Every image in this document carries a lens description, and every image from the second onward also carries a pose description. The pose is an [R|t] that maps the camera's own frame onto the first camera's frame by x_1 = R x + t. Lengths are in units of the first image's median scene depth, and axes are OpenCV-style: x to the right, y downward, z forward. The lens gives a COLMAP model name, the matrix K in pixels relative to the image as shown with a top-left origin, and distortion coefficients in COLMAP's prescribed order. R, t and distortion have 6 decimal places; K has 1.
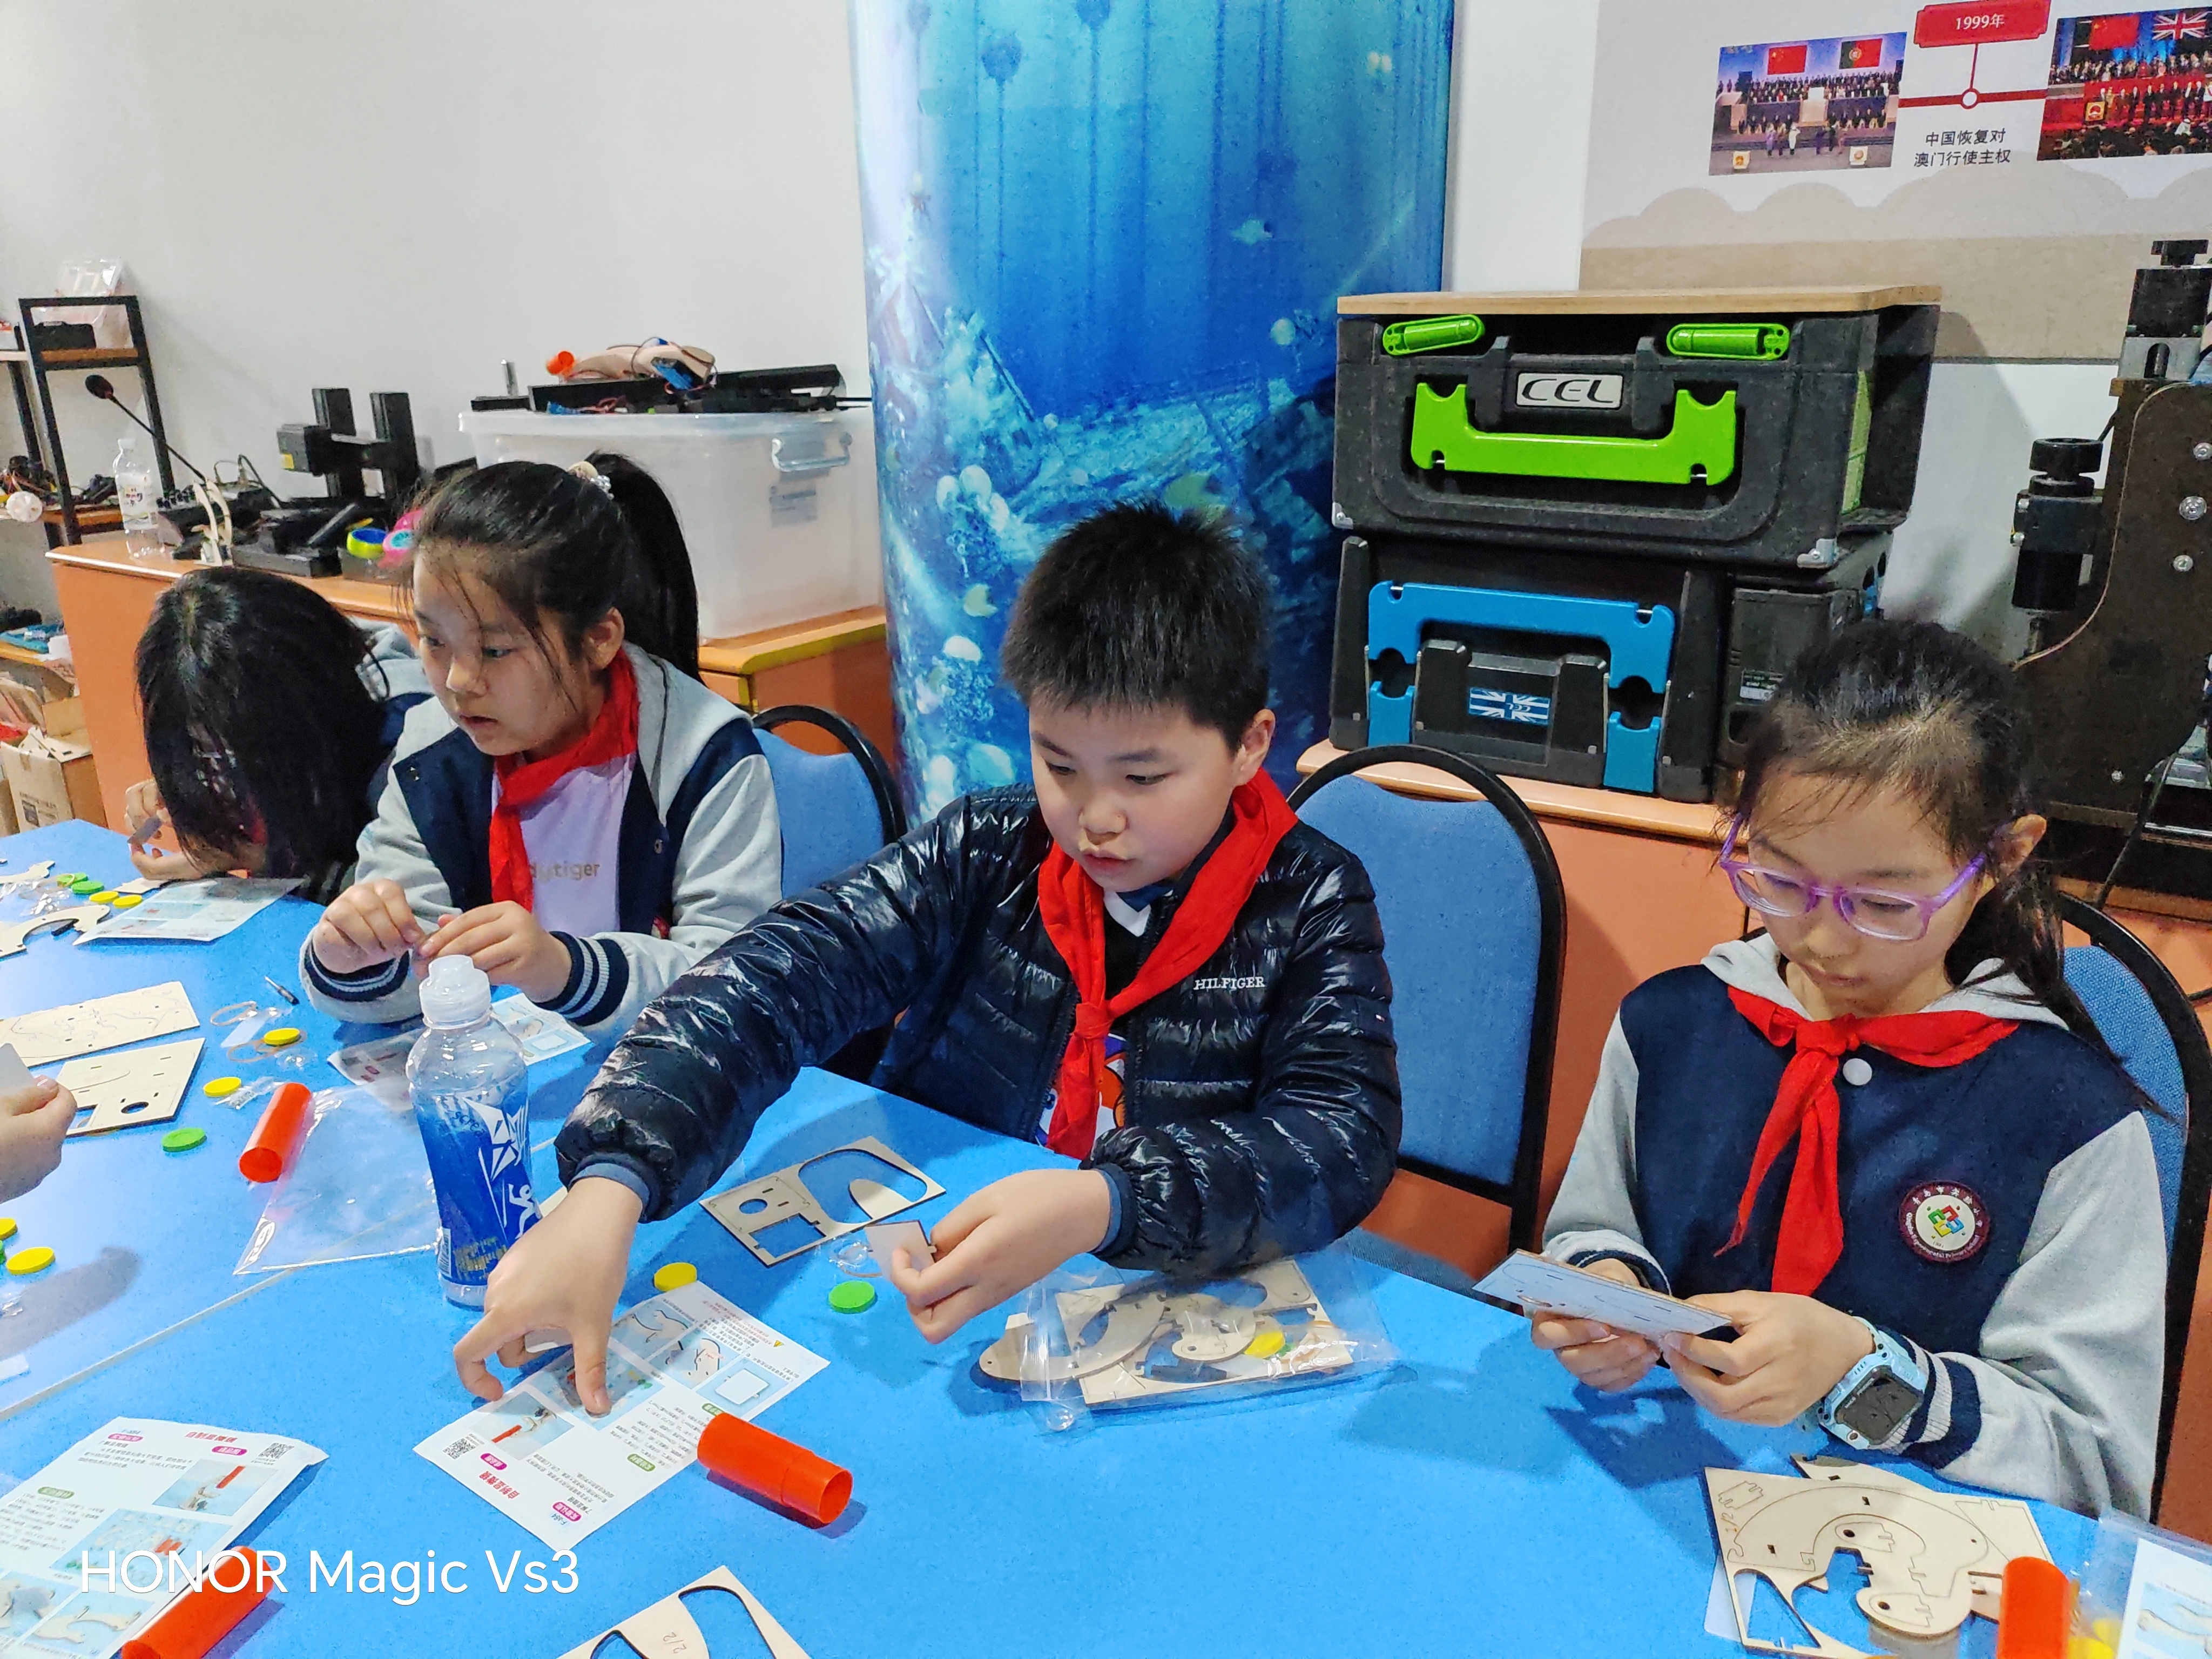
lens RADIAL K [[1643.1, 0, 1156.0], [0, 1643.1, 827.0], [0, 0, 1]] dist [0.056101, -0.038739]
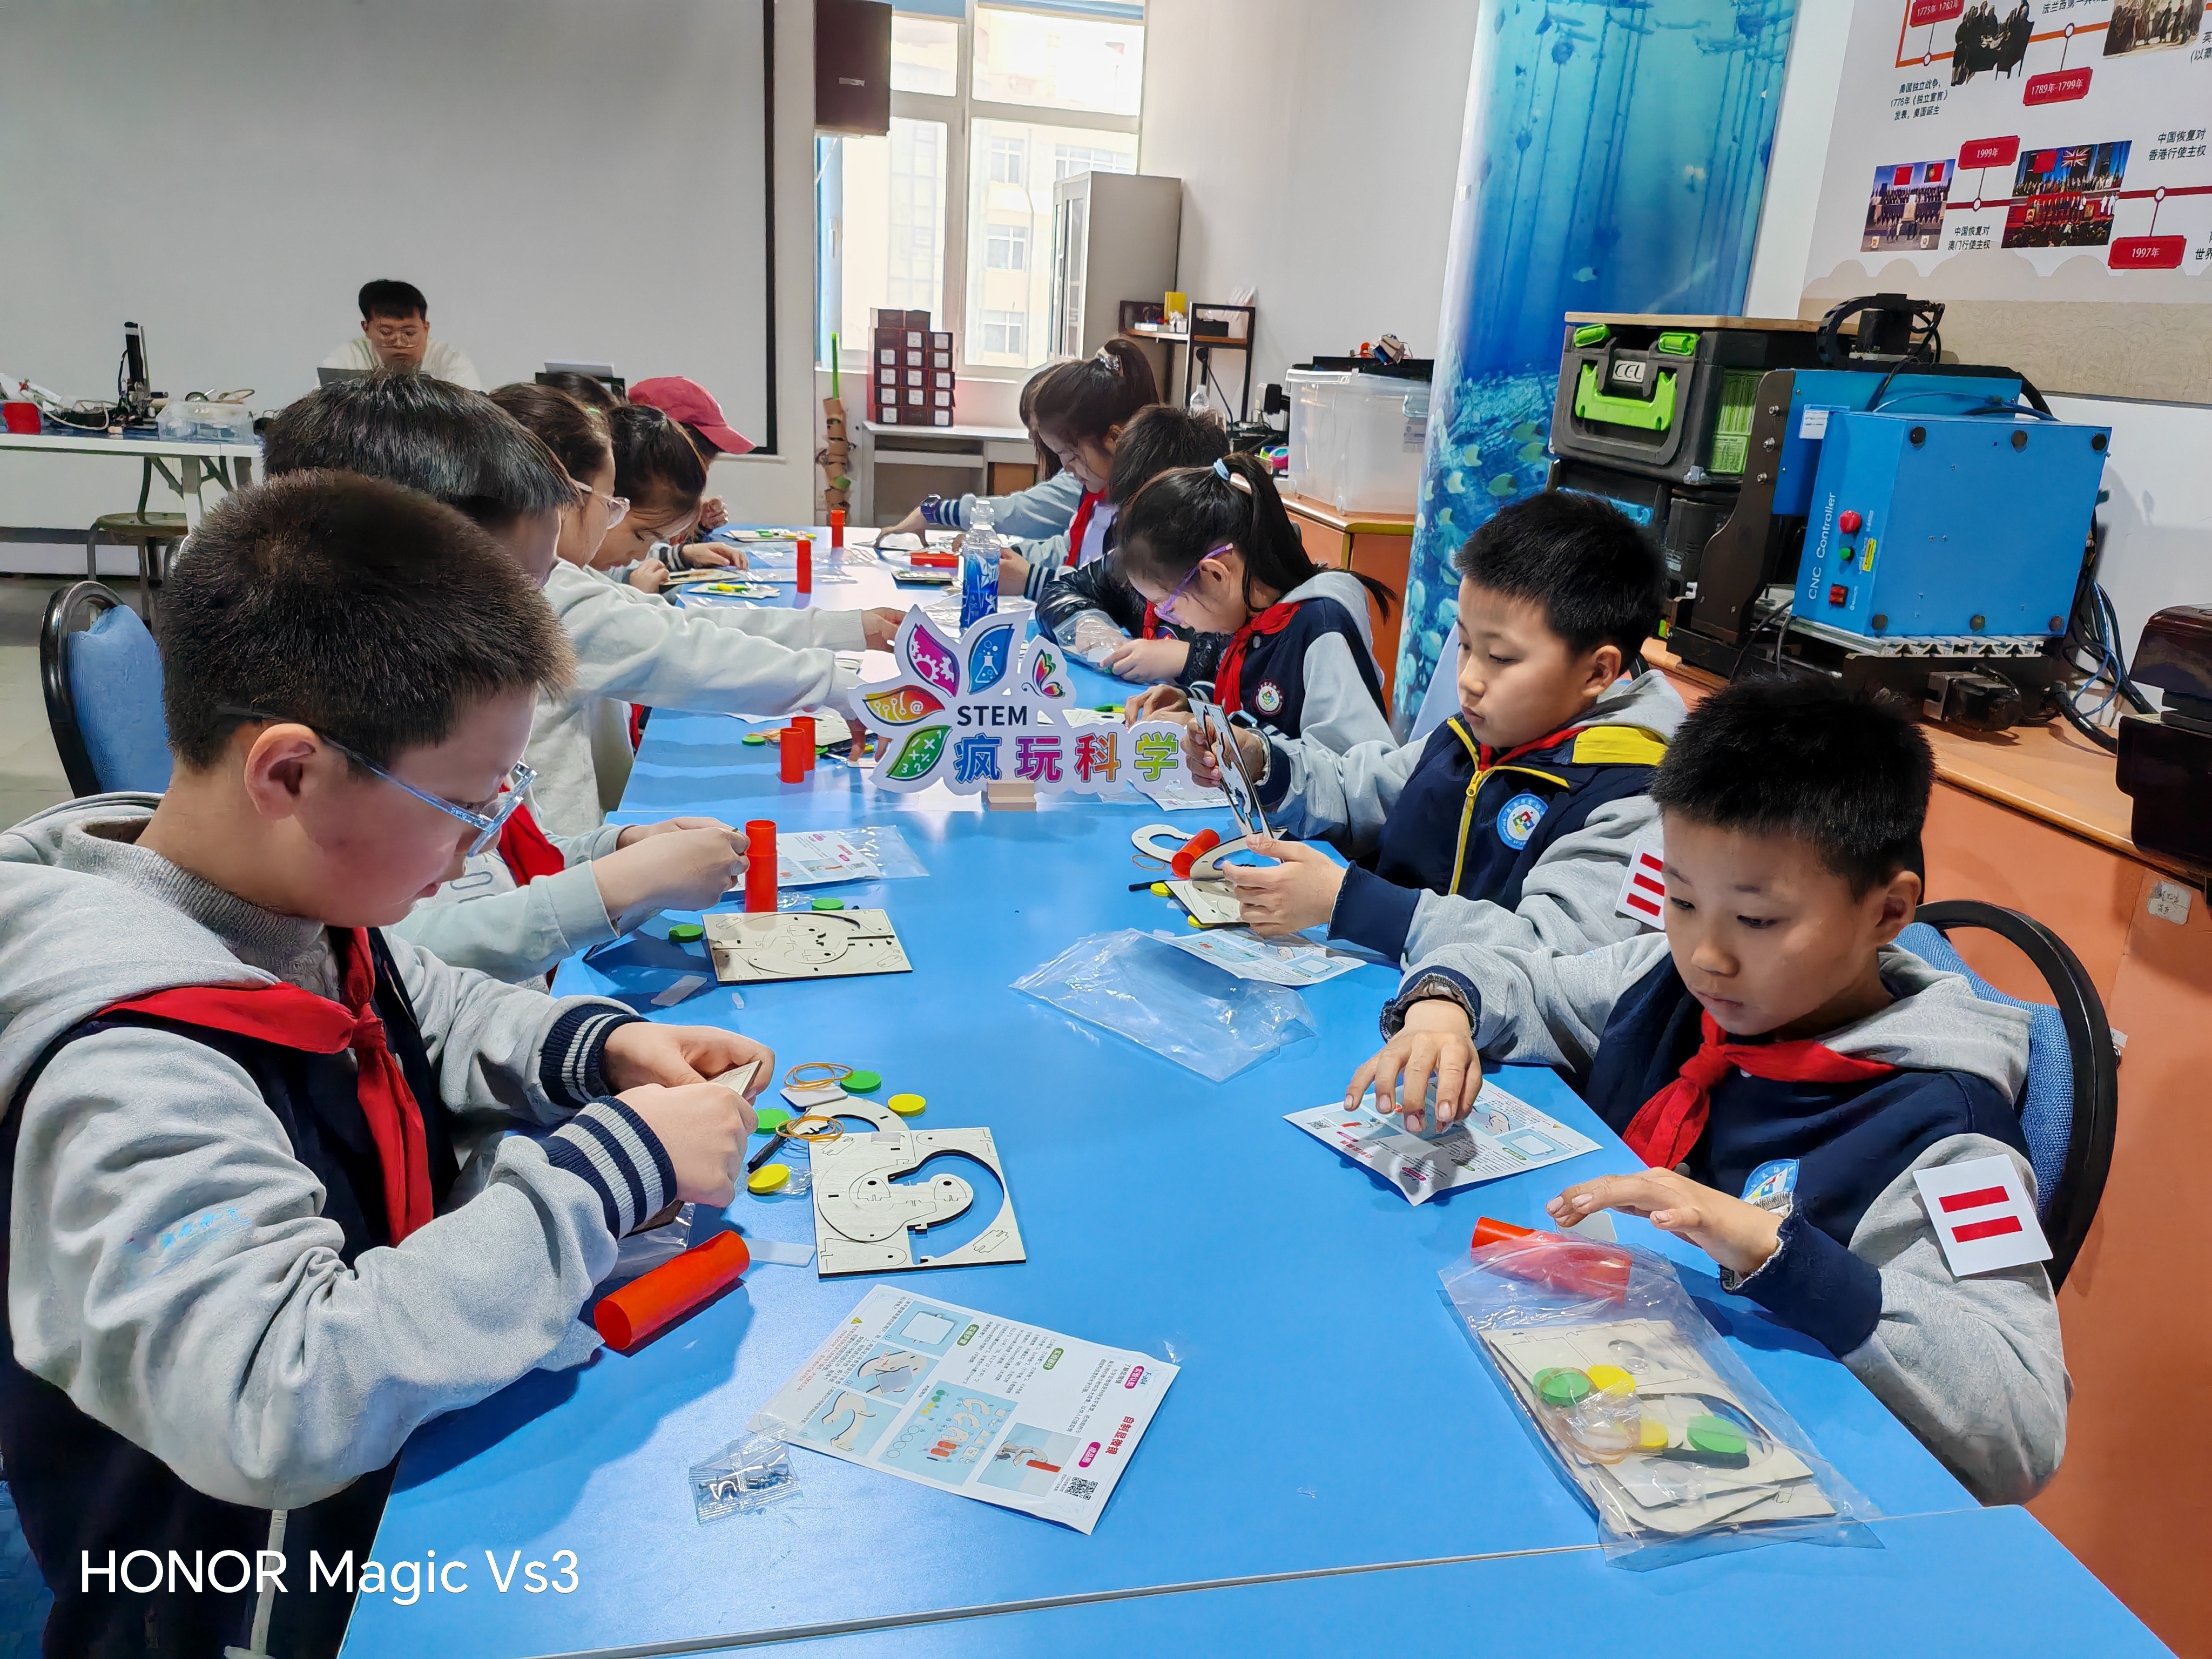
lens RADIAL K [[1643.1, 0, 1156.0], [0, 1643.1, 827.0], [0, 0, 1]] dist [0.056101, -0.038739]
pose [[0.719329, 0.266518, -0.641509, 0.987221], [-0.296021, 0.953034, 0.064013, 0.183780], [0.628440, 0.143854, 0.764440, -0.445161]]
